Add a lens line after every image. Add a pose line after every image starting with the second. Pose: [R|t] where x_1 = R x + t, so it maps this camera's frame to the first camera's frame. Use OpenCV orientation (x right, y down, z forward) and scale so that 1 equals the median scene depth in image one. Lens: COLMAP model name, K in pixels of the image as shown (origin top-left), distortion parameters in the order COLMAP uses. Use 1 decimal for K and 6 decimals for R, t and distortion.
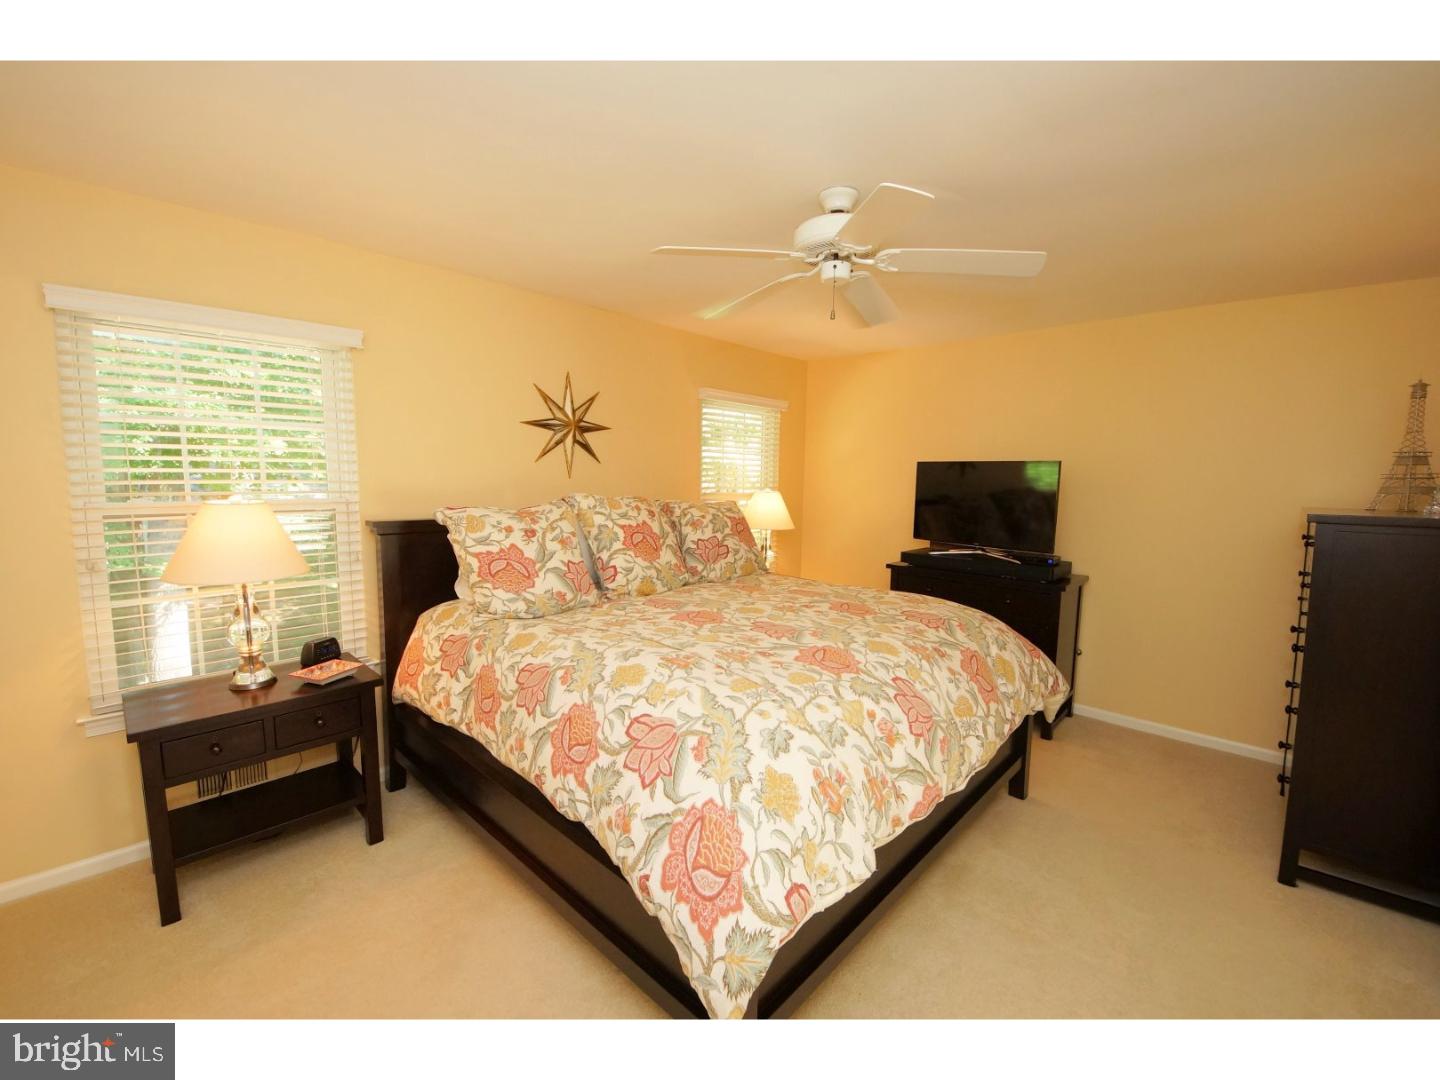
lens RADIAL K [[598.2, 0, 720.0], [0, 598.2, 540.0], [0, 0, 1]] dist [0.041318, -0.030191]
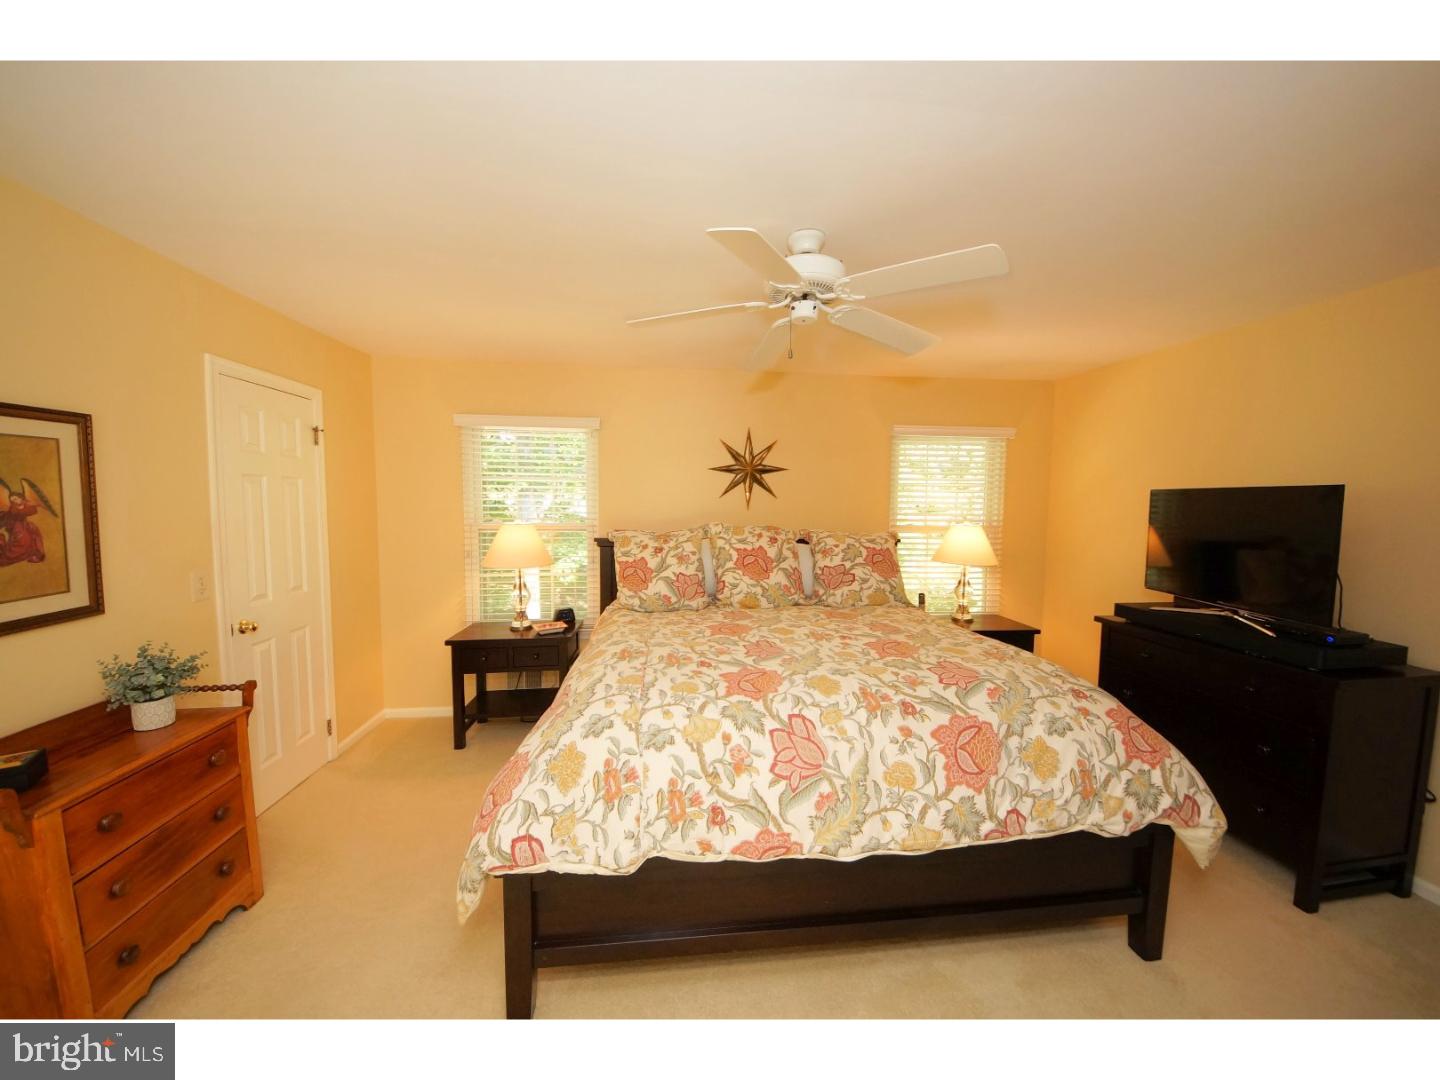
lens RADIAL K [[511.2, 0, 720.0], [0, 511.2, 540.0], [0, 0, 1]] dist [0.040398, -0.026794]
pose [[0.757856, 0.037910, -0.651319, 0.549484], [-0.069845, 0.997288, -0.023222, -0.017366], [0.648672, 0.063091, 0.758448, 0.209080]]
